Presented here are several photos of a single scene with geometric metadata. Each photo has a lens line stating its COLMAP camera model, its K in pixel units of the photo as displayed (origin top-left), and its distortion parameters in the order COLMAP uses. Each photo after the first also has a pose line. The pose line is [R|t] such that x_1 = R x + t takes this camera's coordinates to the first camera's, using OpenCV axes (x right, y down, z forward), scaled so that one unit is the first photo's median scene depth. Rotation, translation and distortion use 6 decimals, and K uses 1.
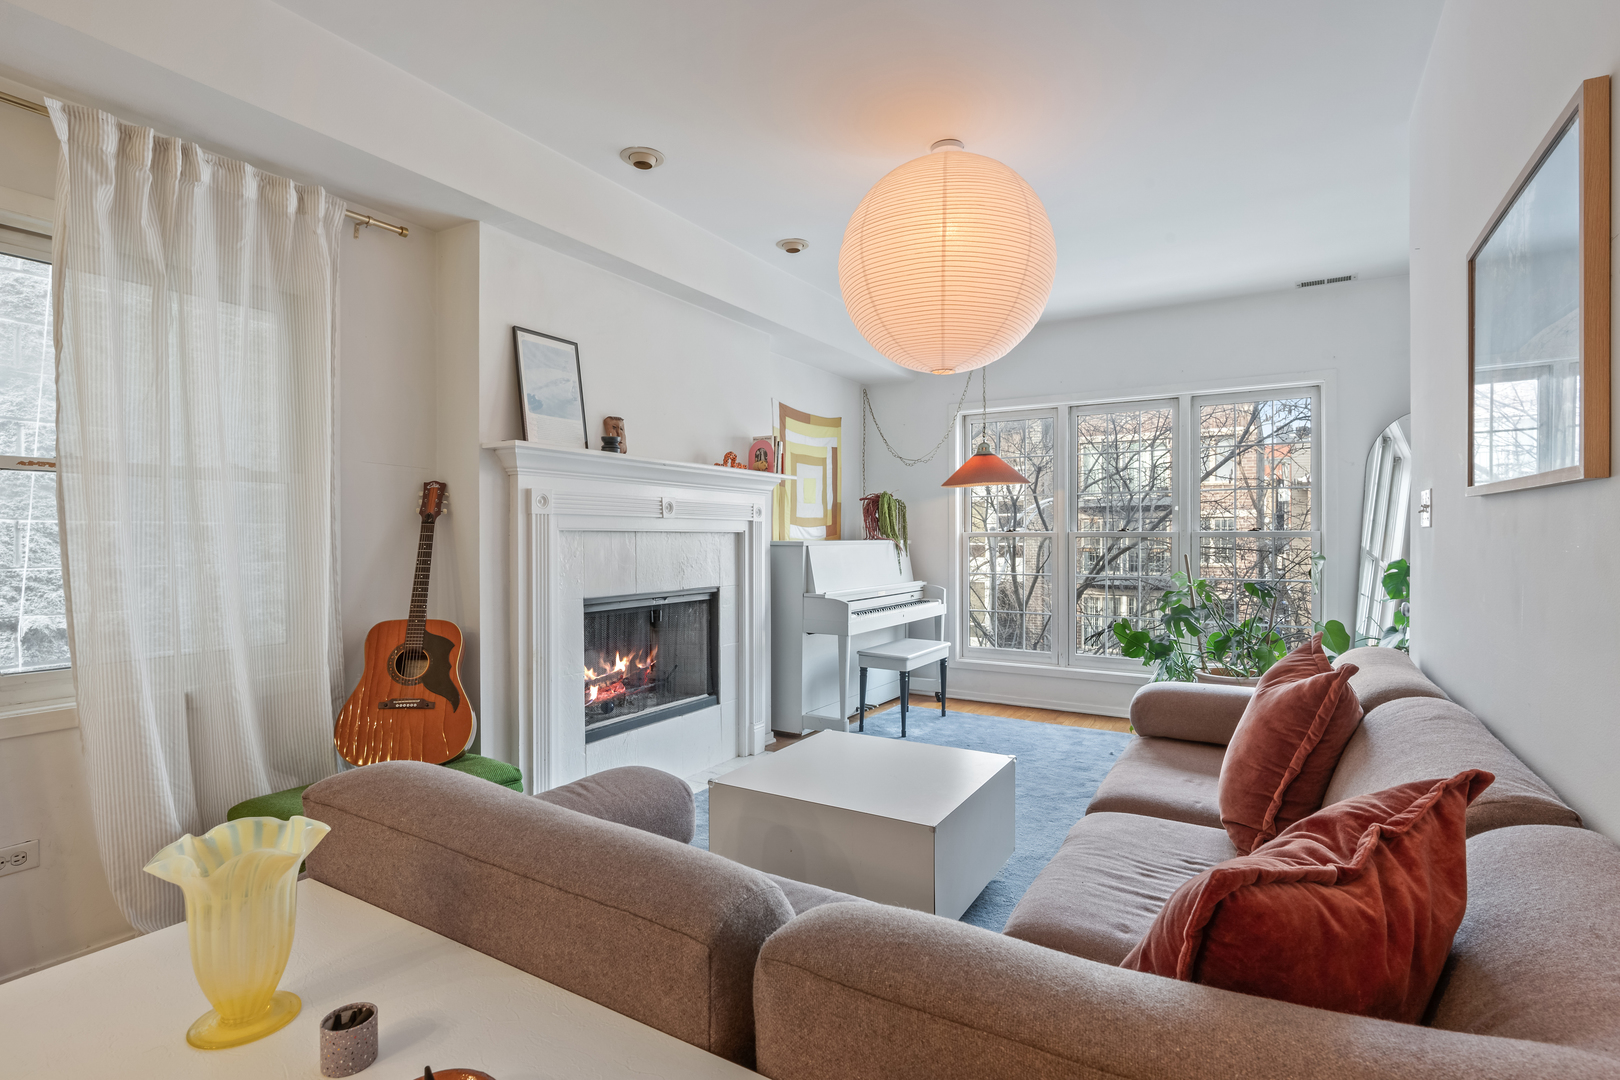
lens RADIAL K [[768.8, 0, 810.0], [0, 768.8, 540.0], [0, 0, 1]] dist [-0.021489, -0.000093]
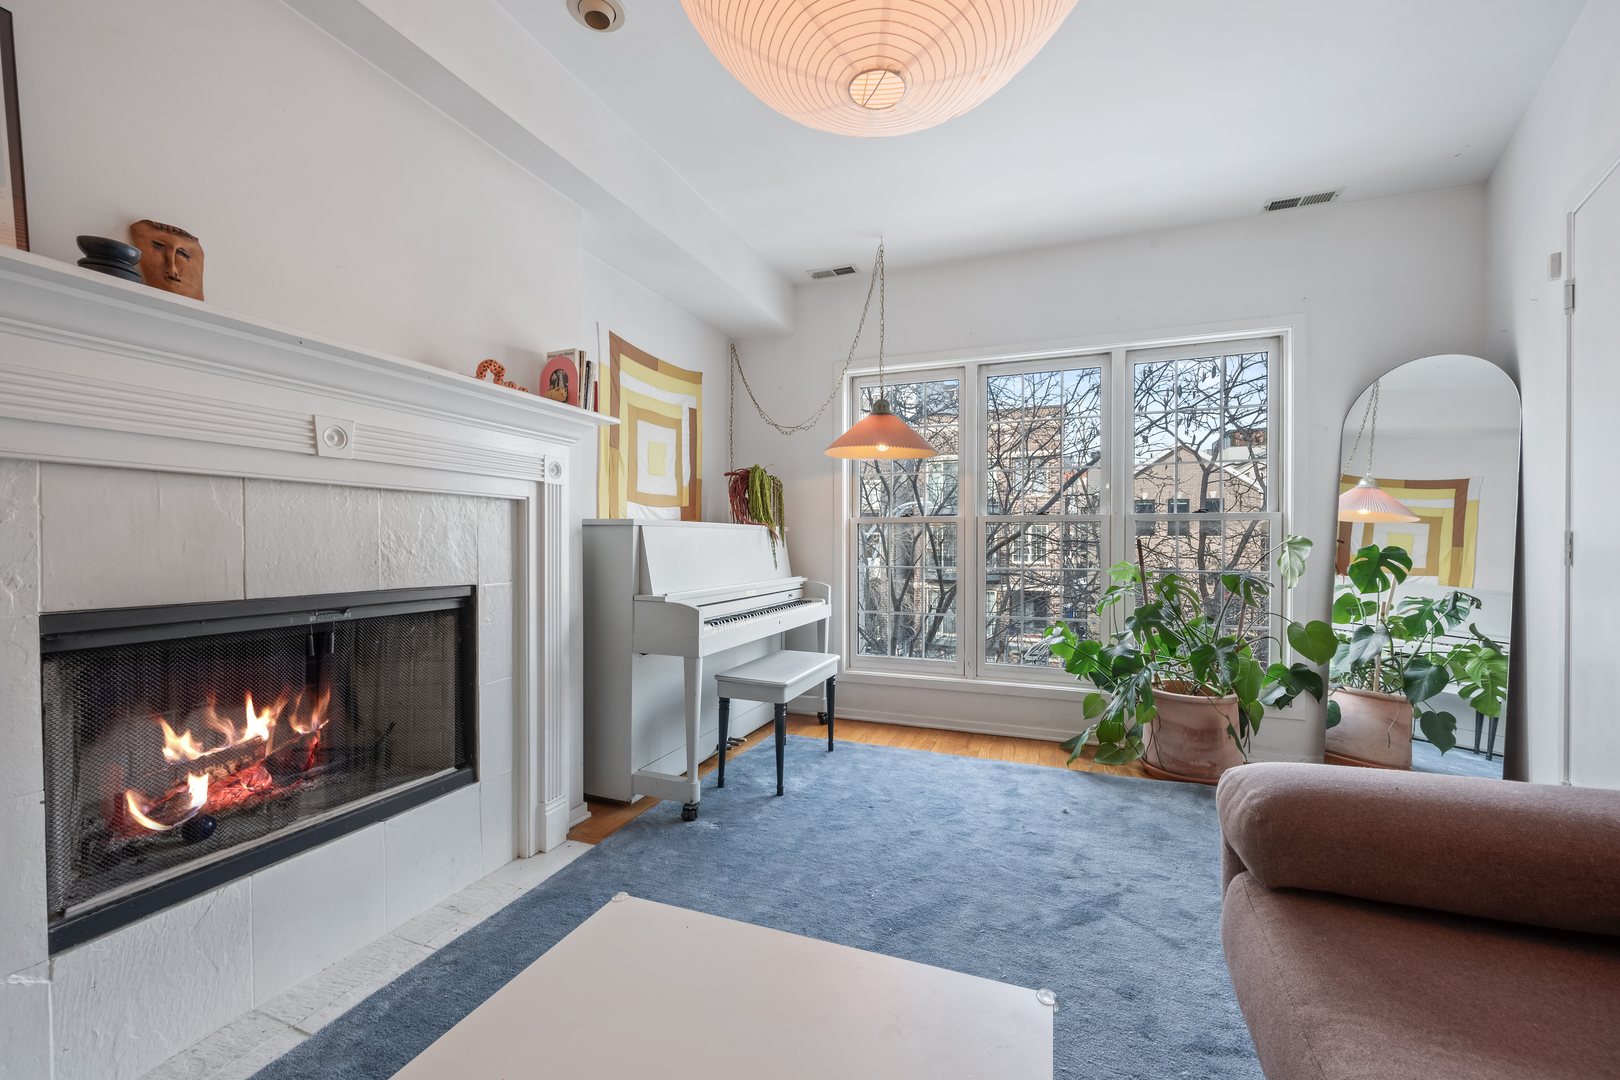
lens RADIAL K [[644.2, 0, 810.0], [0, 644.2, 540.0], [0, 0, 1]] dist [-0.000276, -0.000021]
pose [[0.985505, 0.002033, 0.169633, 0.047670], [-0.000852, 0.999975, -0.007034, 0.024118], [-0.169643, 0.006787, 0.985482, 0.404185]]
